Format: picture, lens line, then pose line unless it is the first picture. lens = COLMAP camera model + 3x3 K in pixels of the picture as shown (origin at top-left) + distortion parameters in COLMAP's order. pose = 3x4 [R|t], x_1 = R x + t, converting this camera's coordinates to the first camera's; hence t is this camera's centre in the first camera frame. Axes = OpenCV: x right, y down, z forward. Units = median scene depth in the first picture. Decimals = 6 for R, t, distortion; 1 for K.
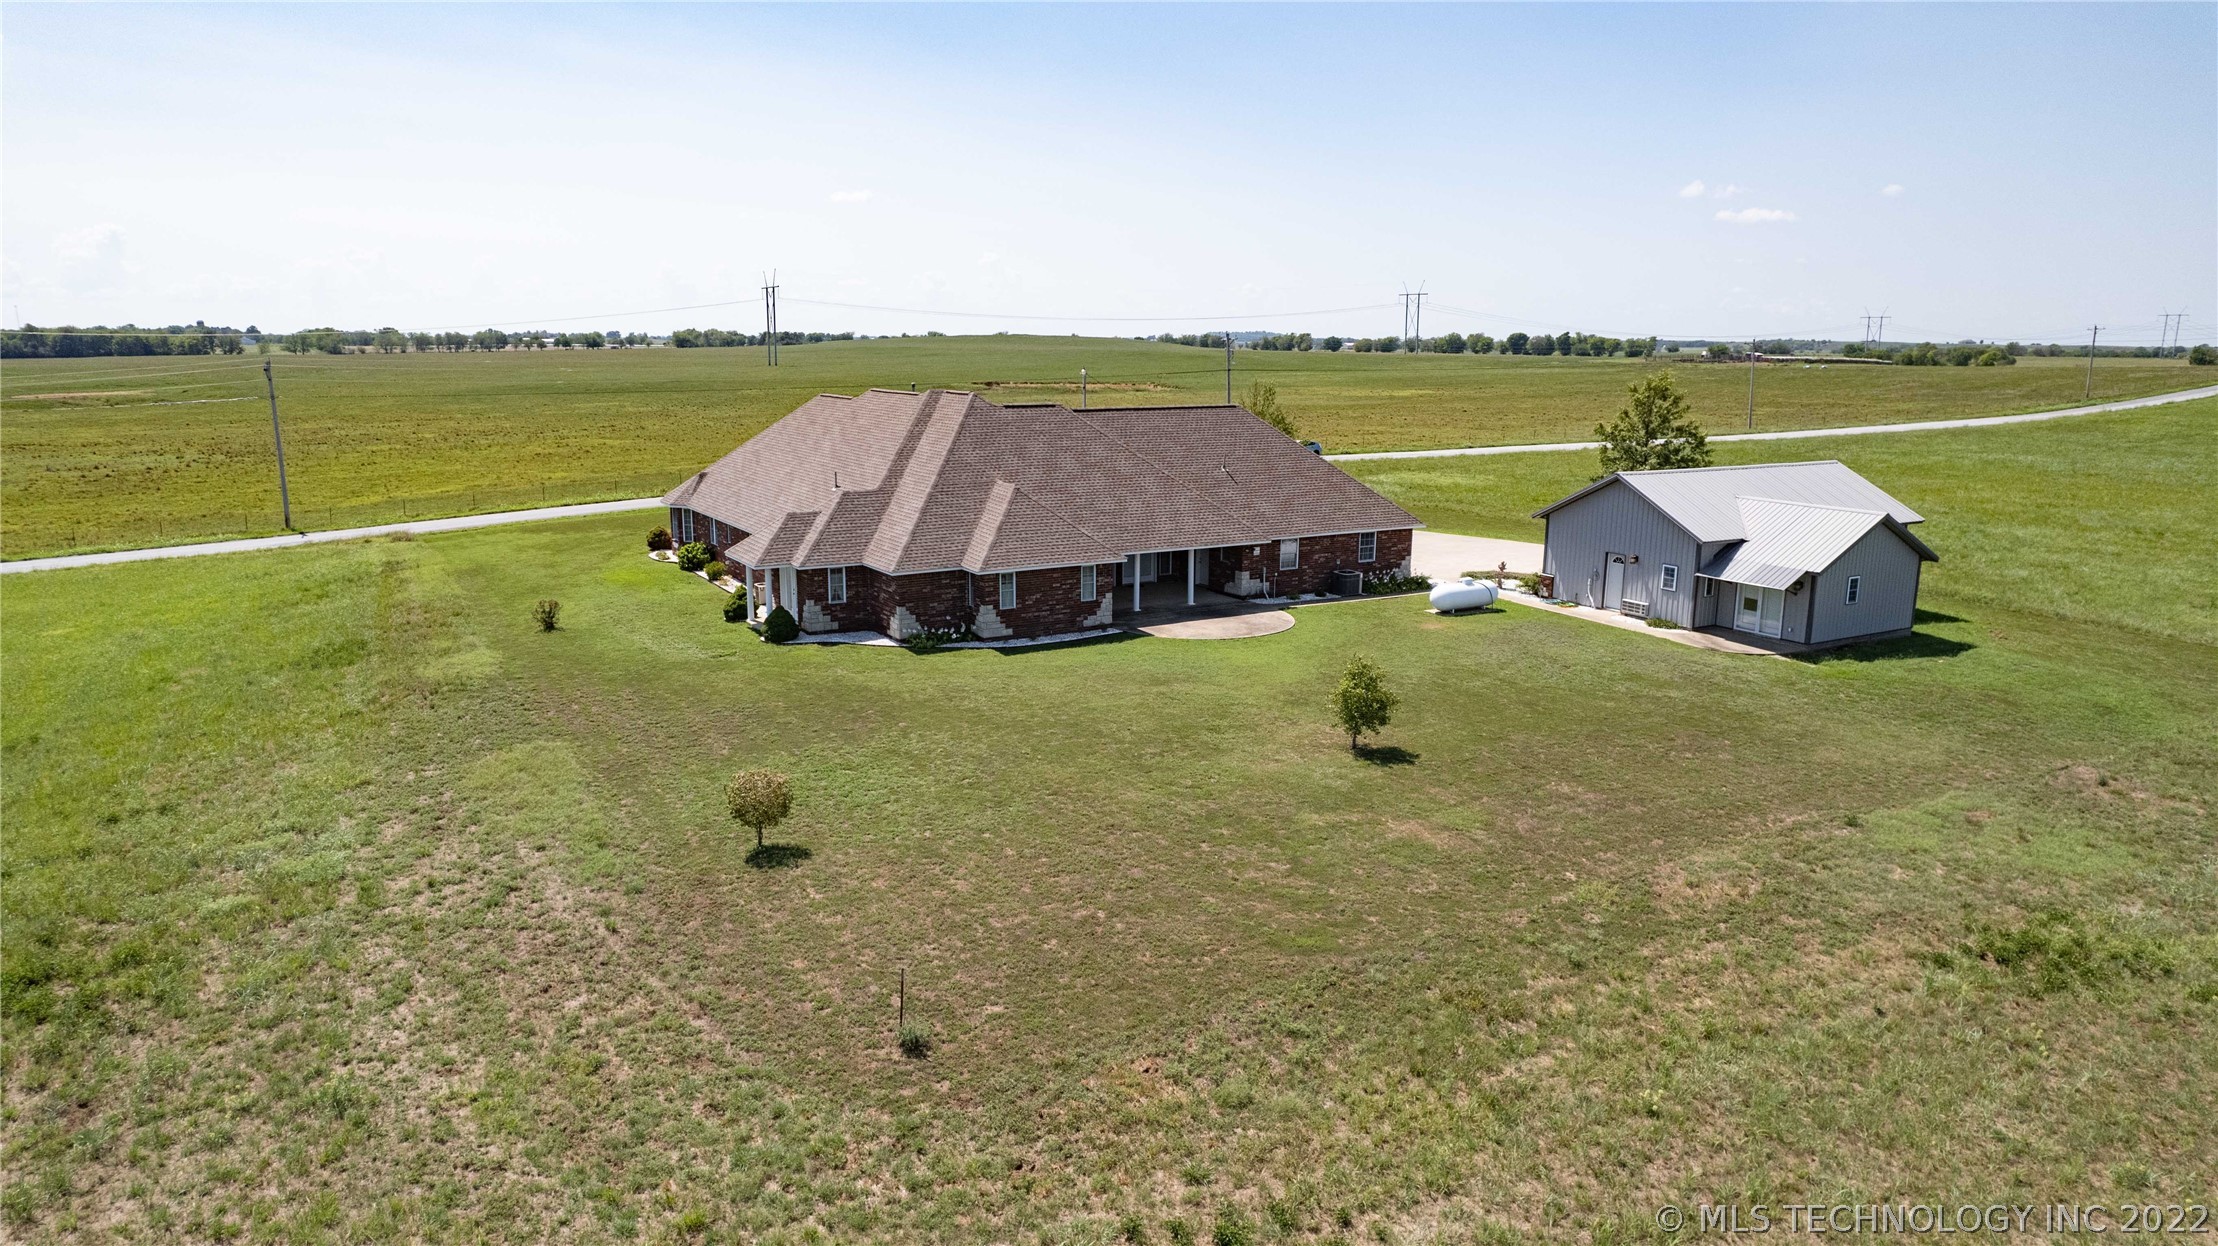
lens RADIAL K [[1411.5, 0, 1100.3], [0, 1411.5, 626.0], [0, 0, 1]] dist [-0.050606, 0.018503]
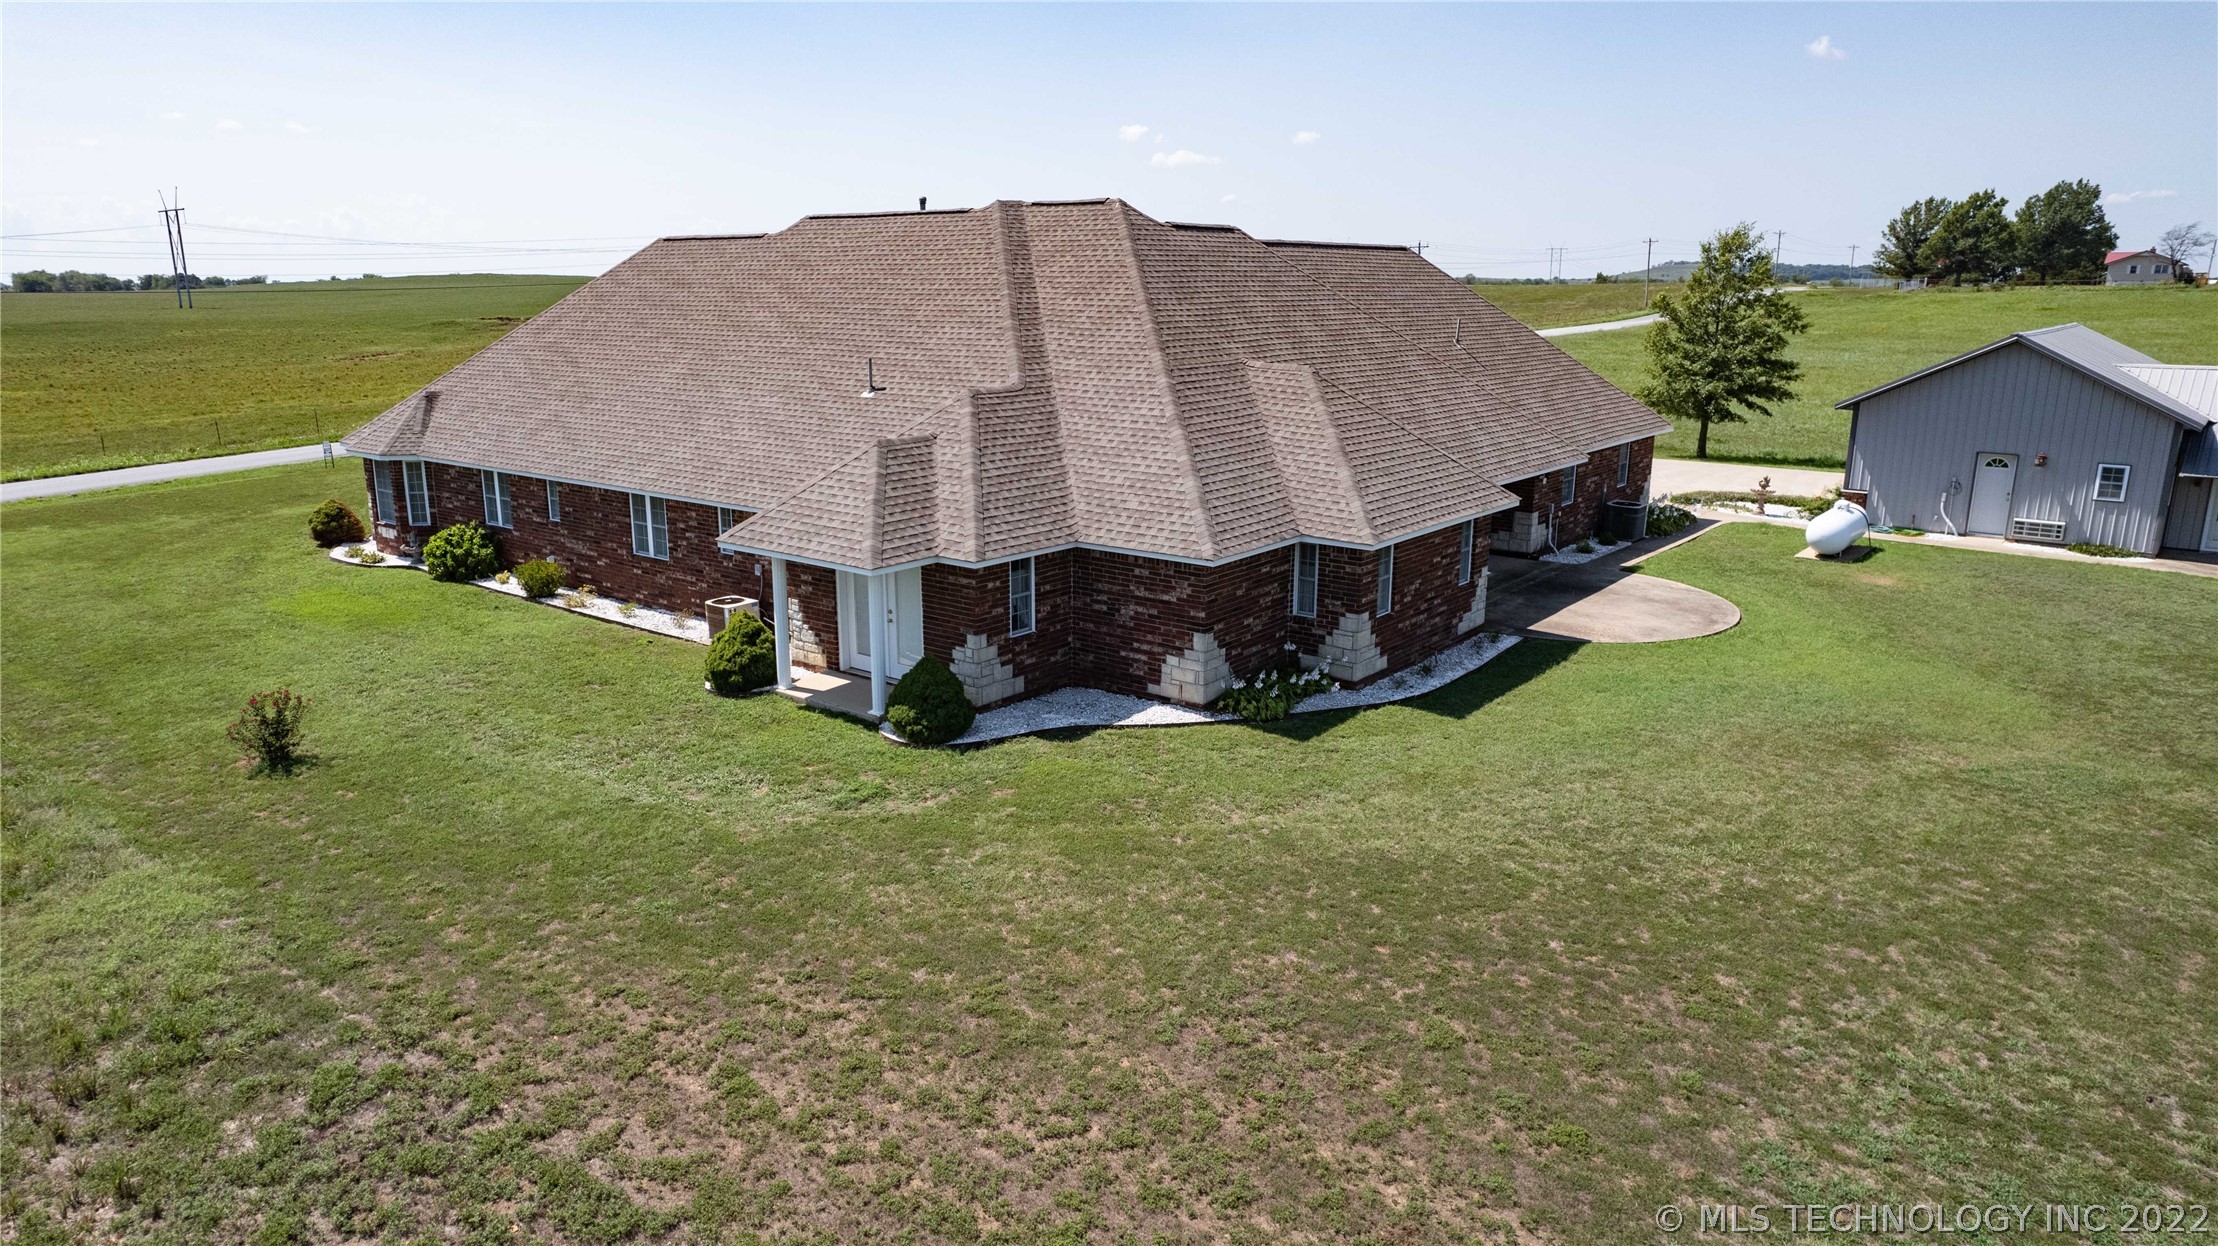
lens RADIAL K [[1411.5, 0, 1110.4], [0, 1411.5, 628.7], [0, 0, 1]] dist [-0.050606, 0.018503]
pose [[0.931193, -0.092032, 0.352718, -0.304605], [0.076890, 0.995424, 0.056735, -0.039853], [-0.356326, -0.025710, 0.934008, 0.541498]]
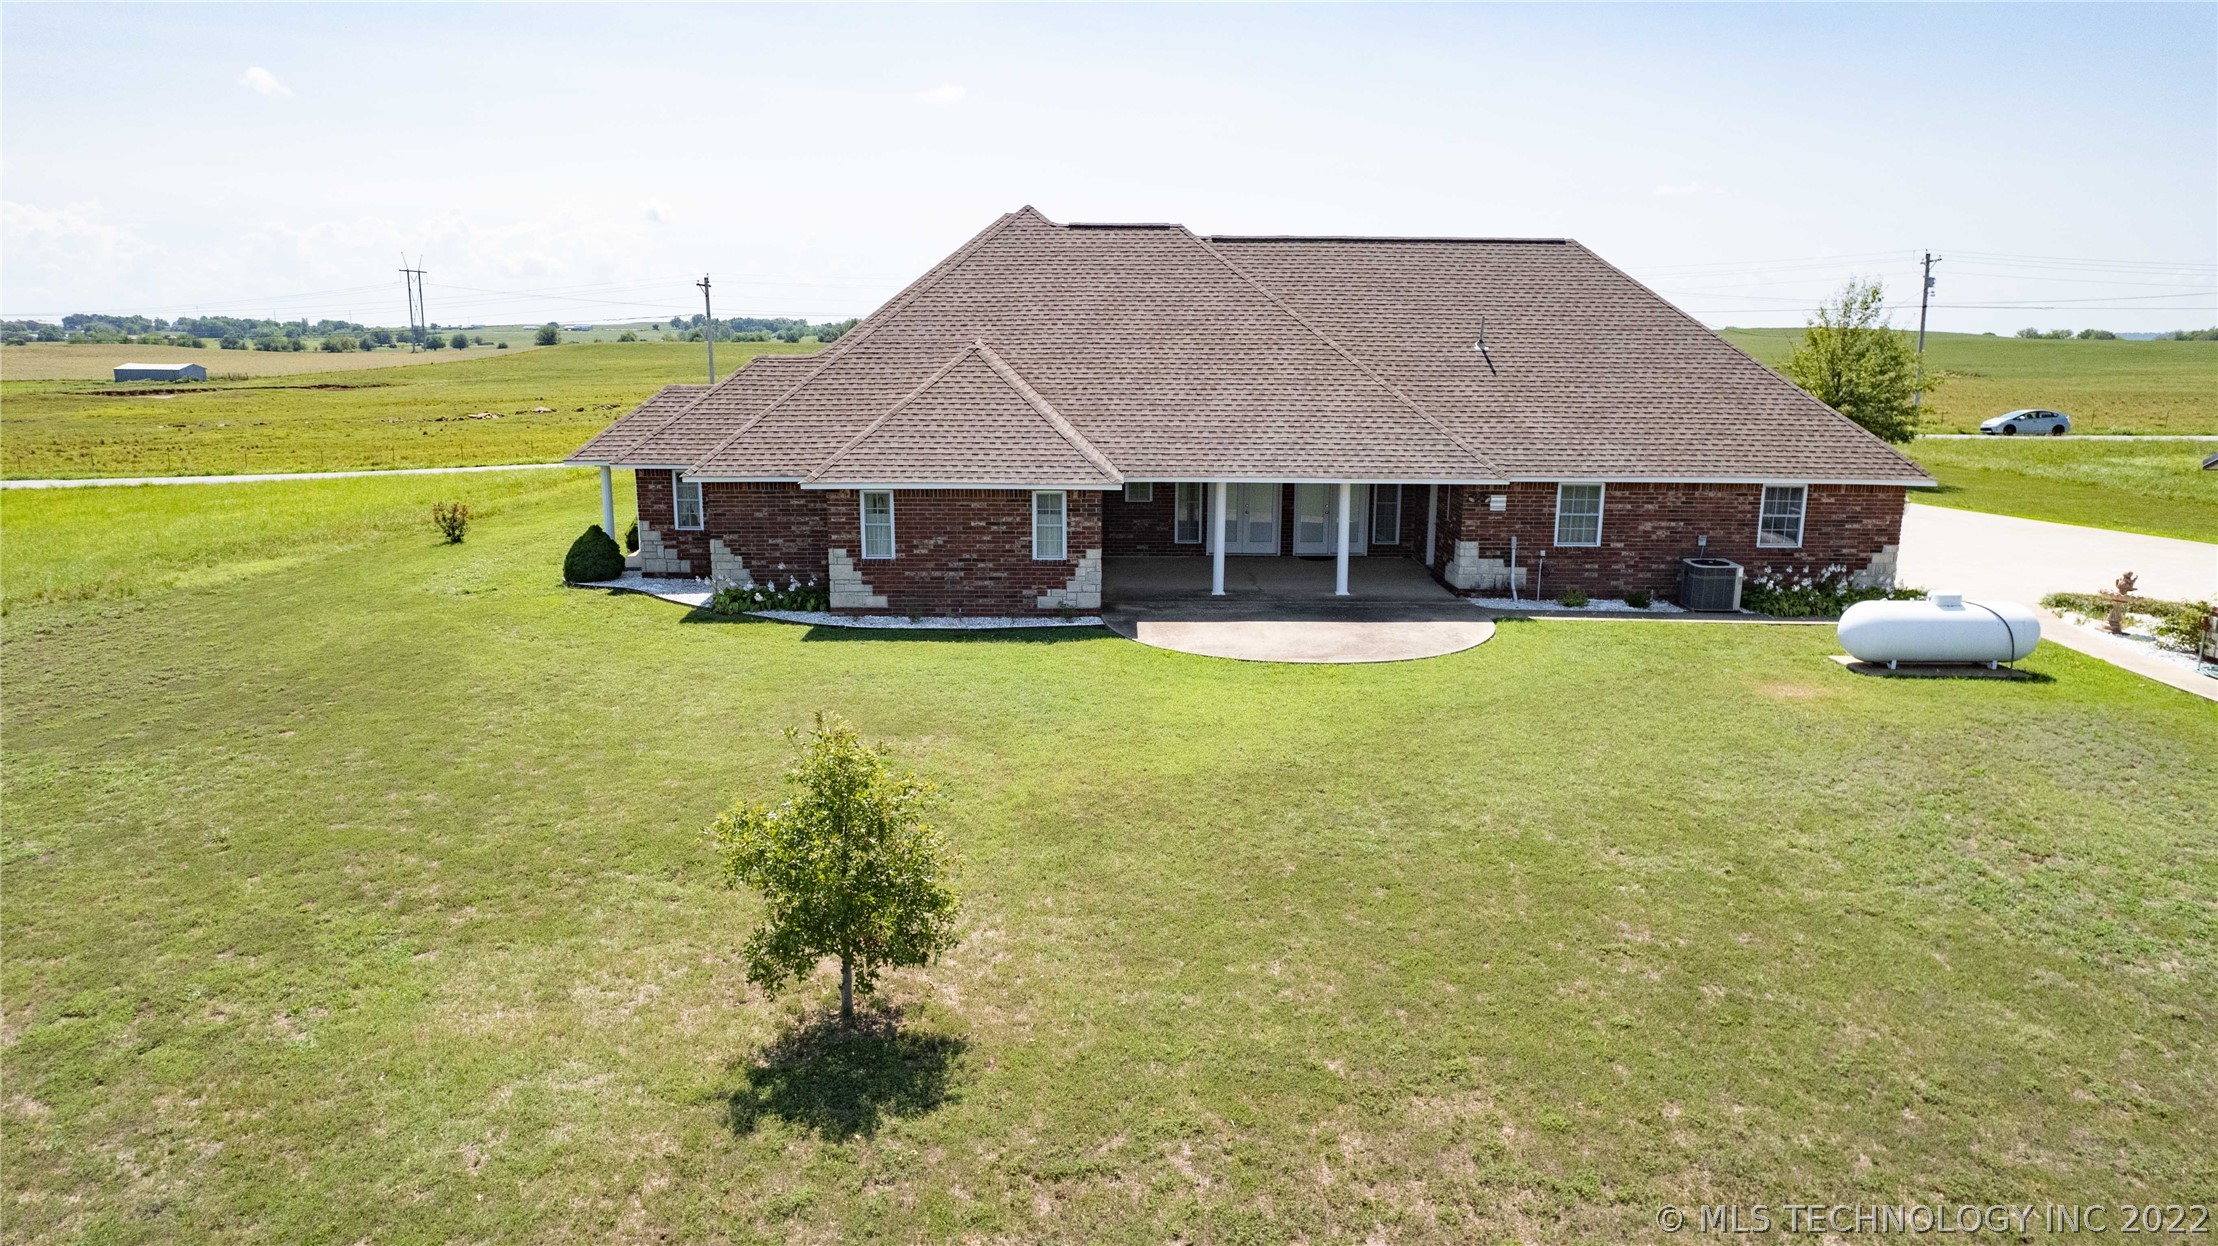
lens RADIAL K [[1411.5, 0, 1120.6], [0, 1411.5, 624.2], [0, 0, 1]] dist [-0.050606, 0.018503]
pose [[0.858476, 0.101095, -0.502790, 0.272563], [-0.101999, 0.994450, 0.025796, -0.009991], [0.502608, 0.029139, 0.864023, 0.540686]]
